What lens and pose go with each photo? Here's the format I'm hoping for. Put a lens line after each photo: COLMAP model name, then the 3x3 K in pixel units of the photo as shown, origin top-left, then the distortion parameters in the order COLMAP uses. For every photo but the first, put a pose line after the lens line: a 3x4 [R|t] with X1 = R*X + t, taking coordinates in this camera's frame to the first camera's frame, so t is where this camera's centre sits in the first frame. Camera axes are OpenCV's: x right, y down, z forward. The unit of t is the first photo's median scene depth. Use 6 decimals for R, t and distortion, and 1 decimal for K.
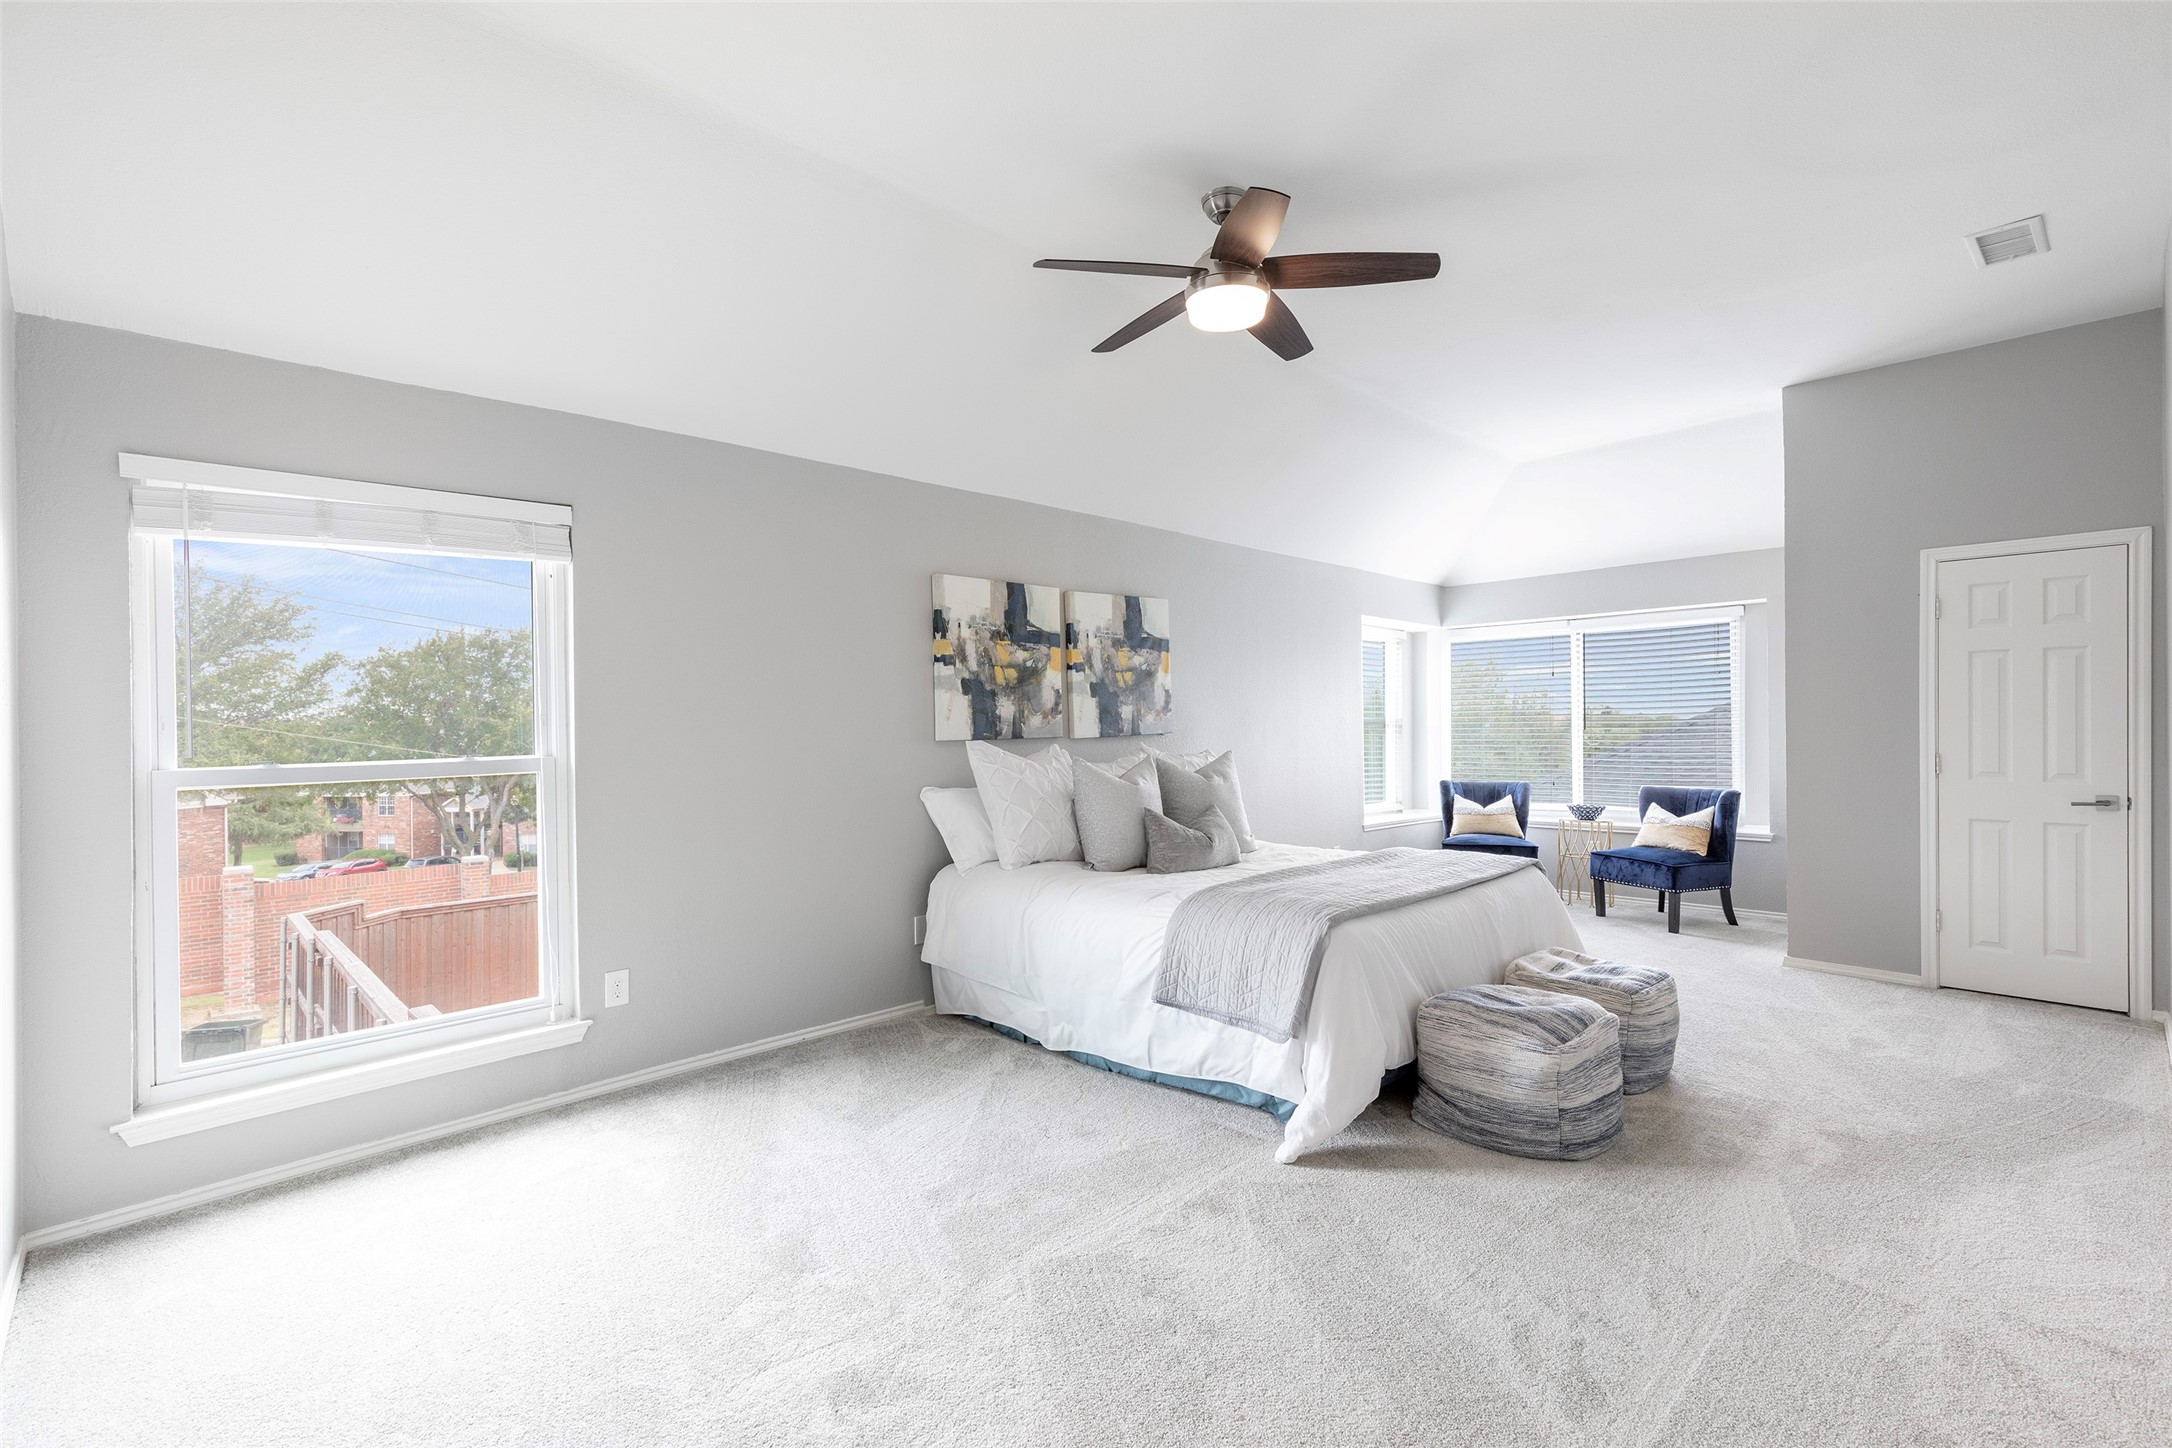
lens RADIAL K [[983.5, 0, 1096.0], [0, 983.5, 727.9], [0, 0, 1]] dist [0.009540, -0.000774]
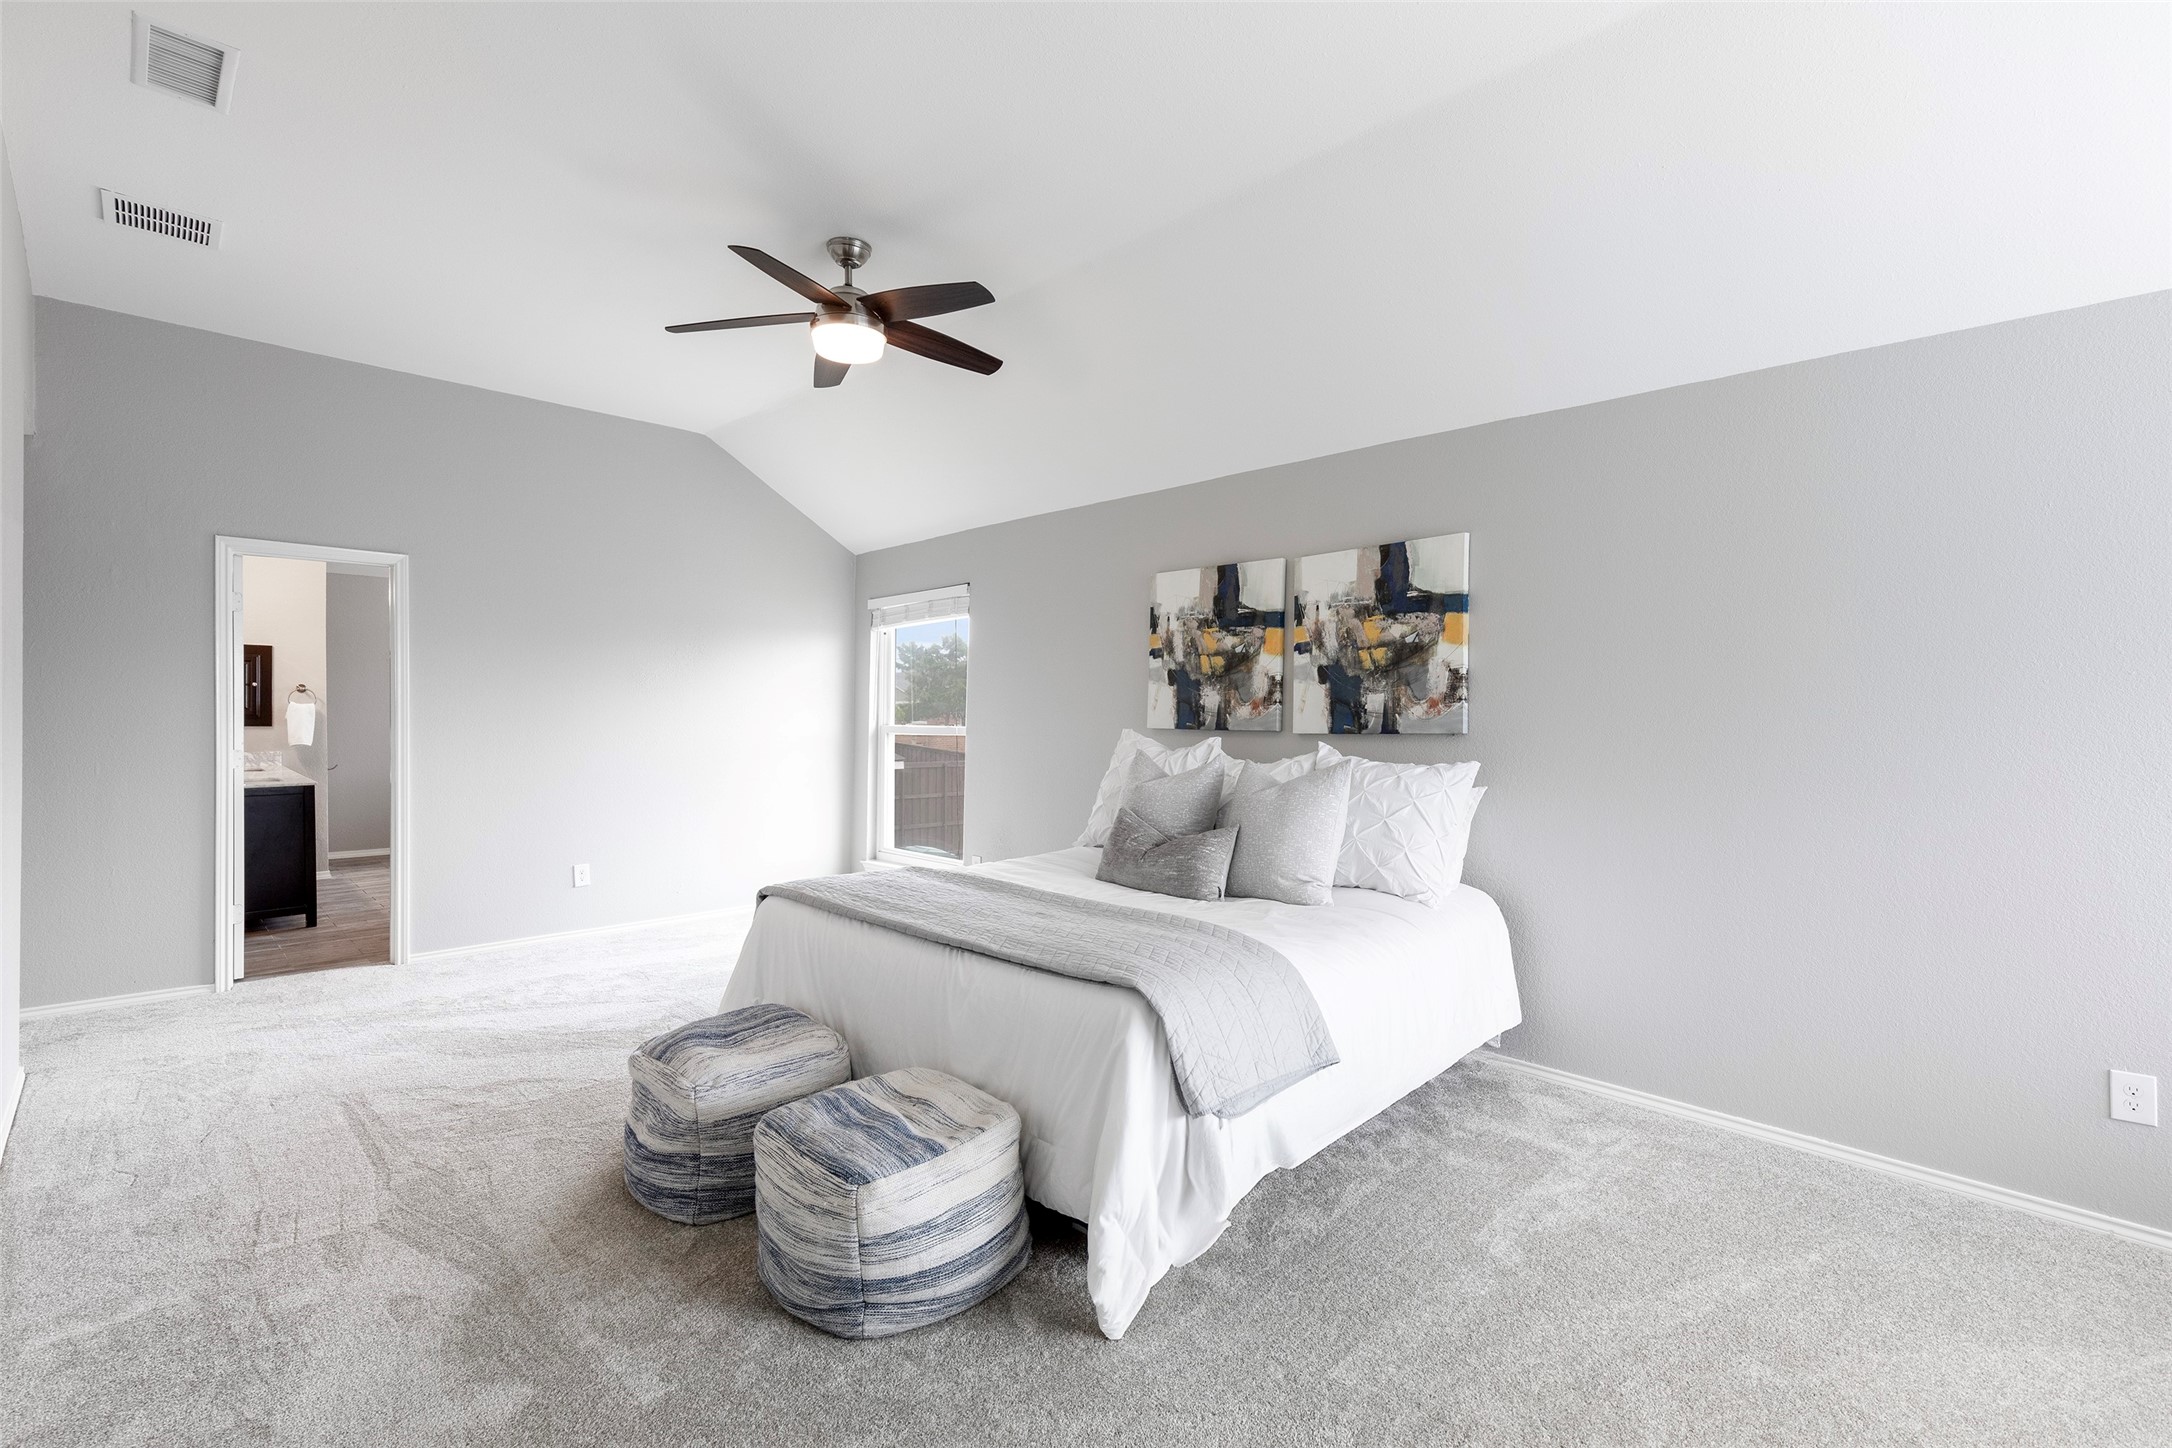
lens RADIAL K [[983.5, 0, 1091.6], [0, 983.5, 724.8], [0, 0, 1]] dist [0.009540, -0.000774]
pose [[0.004773, 0.022911, -0.999726, 0.866872], [-0.016671, 0.999600, 0.022828, -0.013599], [0.999850, 0.016558, 0.005153, 0.870724]]
